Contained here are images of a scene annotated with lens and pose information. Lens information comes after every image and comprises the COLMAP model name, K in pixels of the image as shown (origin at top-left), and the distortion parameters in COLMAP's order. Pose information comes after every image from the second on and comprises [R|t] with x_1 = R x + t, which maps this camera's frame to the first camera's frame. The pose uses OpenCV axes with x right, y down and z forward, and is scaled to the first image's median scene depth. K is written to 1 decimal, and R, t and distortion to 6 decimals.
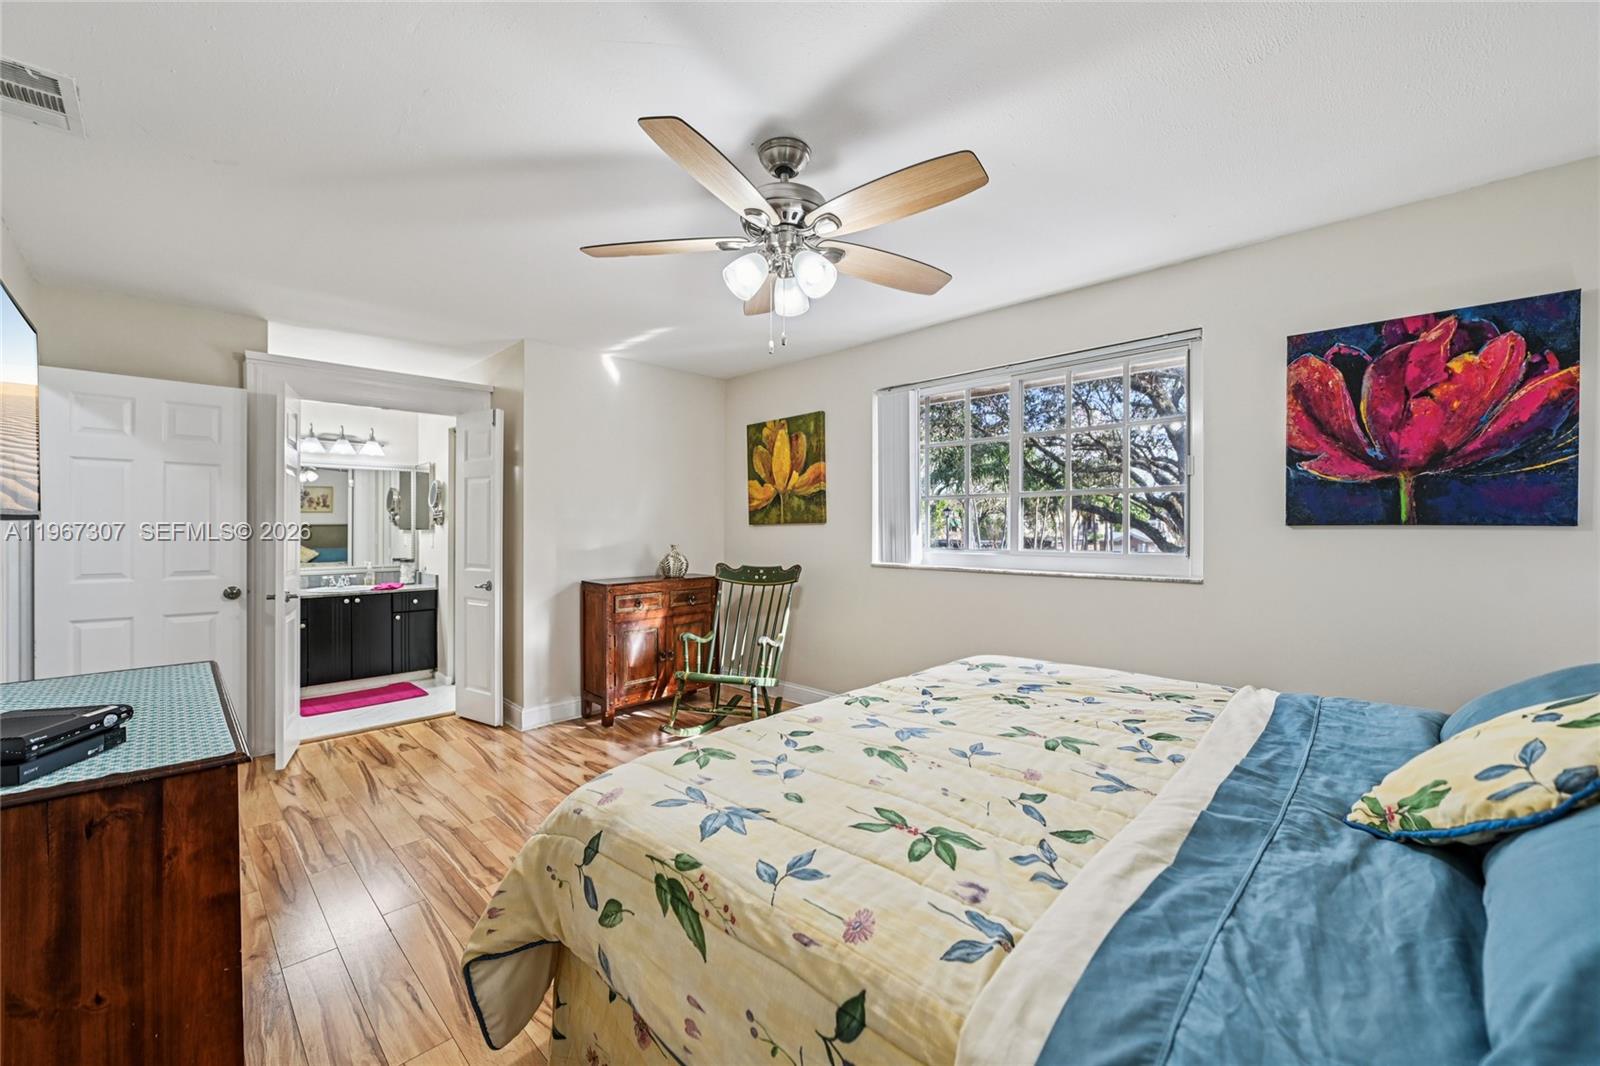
lens RADIAL K [[637.0, 0, 796.0], [0, 637.0, 527.9], [0, 0, 1]] dist [-0.011752, -0.000285]
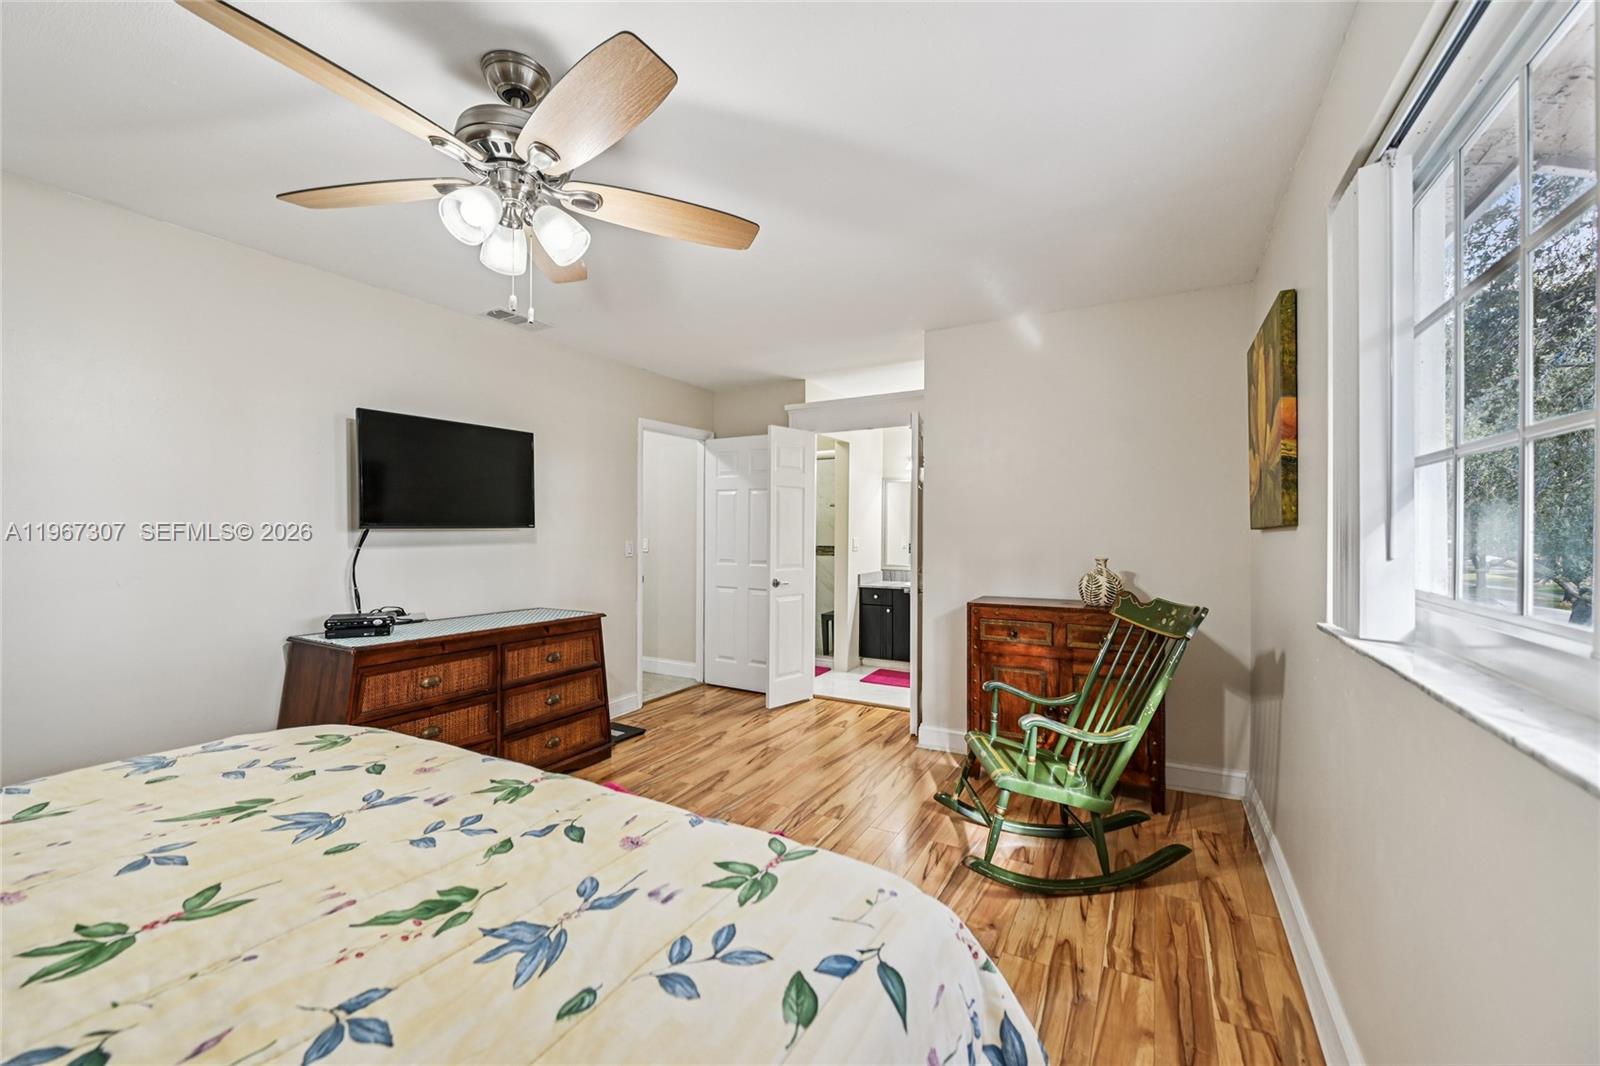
lens RADIAL K [[637.0, 0, 796.0], [0, 637.0, 527.9], [0, 0, 1]] dist [-0.011752, -0.000285]
pose [[0.264179, -0.000798, -0.964473, 0.465494], [-0.002144, 0.999997, -0.001414, -0.005319], [0.964471, 0.002442, 0.264176, 0.613968]]
